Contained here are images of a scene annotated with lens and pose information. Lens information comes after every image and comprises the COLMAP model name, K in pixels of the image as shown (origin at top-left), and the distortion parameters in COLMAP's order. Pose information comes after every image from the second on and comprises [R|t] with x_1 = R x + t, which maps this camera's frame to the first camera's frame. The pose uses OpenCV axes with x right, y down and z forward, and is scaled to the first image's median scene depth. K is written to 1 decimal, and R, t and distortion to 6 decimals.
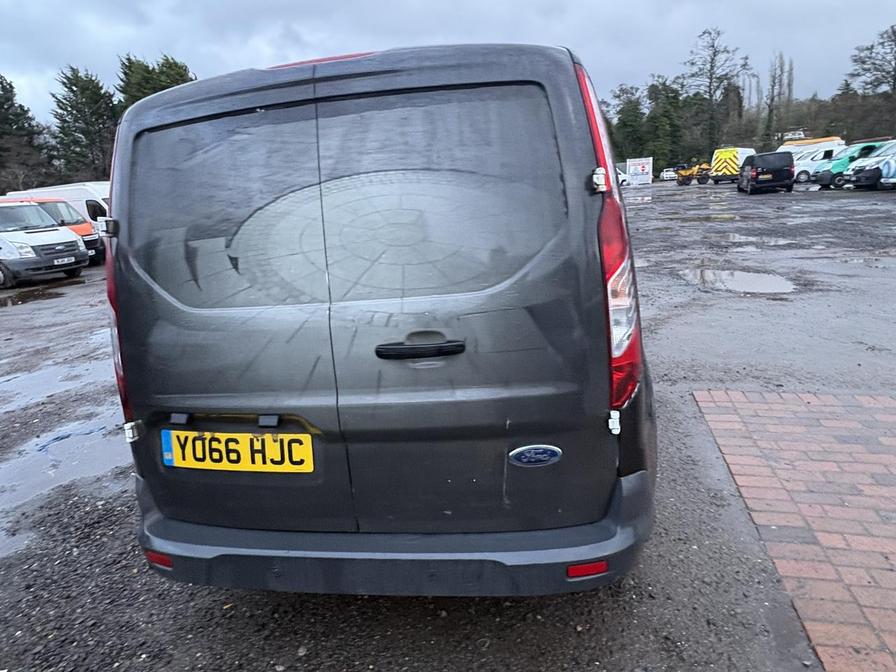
lens RADIAL K [[555.6, 0, 448.0], [0, 555.6, 336.0], [0, 0, 1]] dist [0.001653, 0.001495]
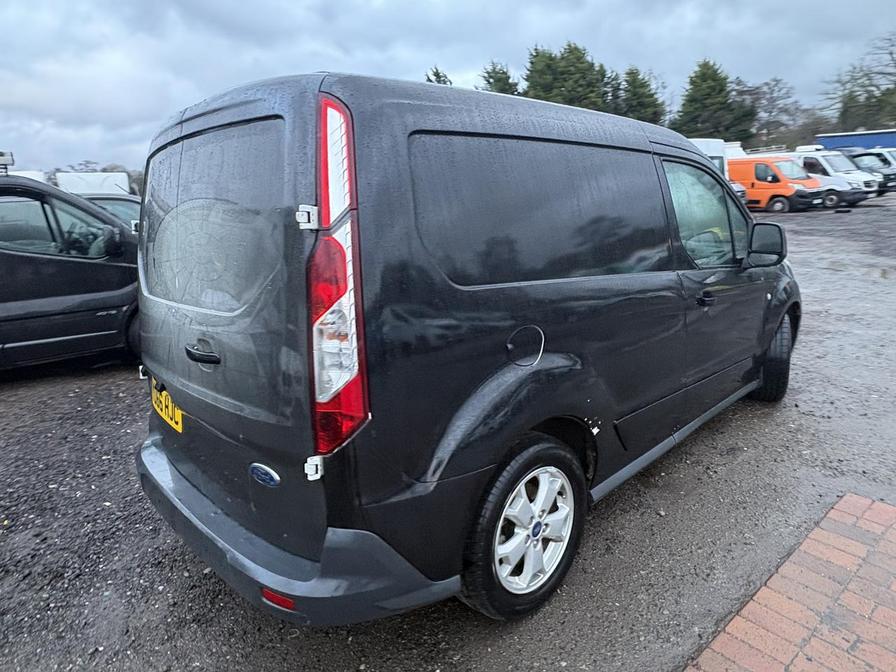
lens RADIAL K [[552.1, 0, 448.0], [0, 552.1, 336.0], [0, 0, 1]] dist [0.001304, -0.000451]
pose [[0.796500, 0.178744, -0.577615, 0.924194], [-0.155680, 0.983723, 0.089740, -0.177466], [0.584254, 0.018445, 0.811362, 0.333218]]
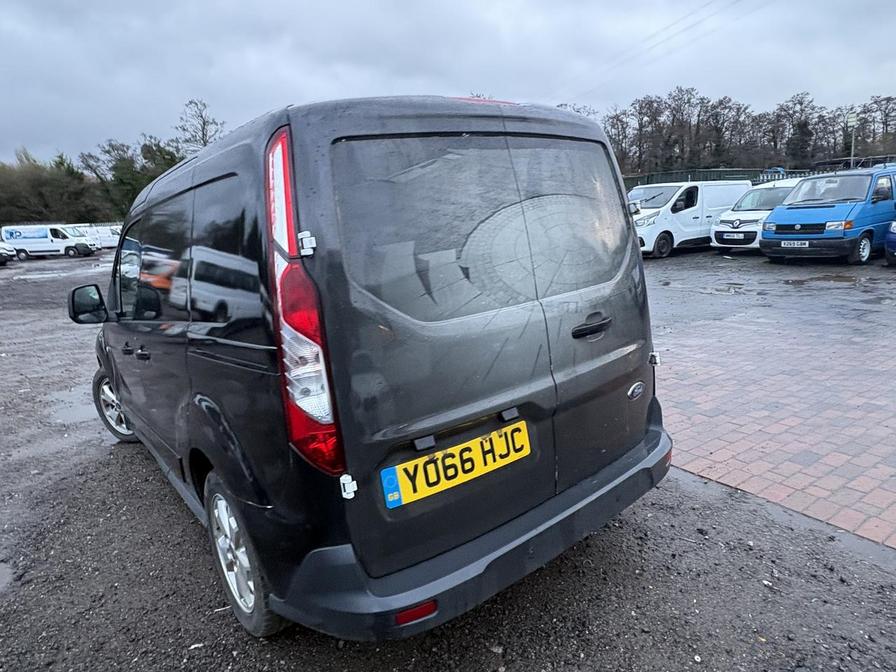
lens RADIAL K [[552.1, 0, 448.0], [0, 552.1, 336.0], [0, 0, 1]] dist [0.001304, -0.000451]
pose [[0.669577, -0.128745, 0.731499, -1.136795], [0.202931, 0.979101, -0.013430, -0.006816], [-0.714482, 0.157436, 0.681710, 0.317406]]
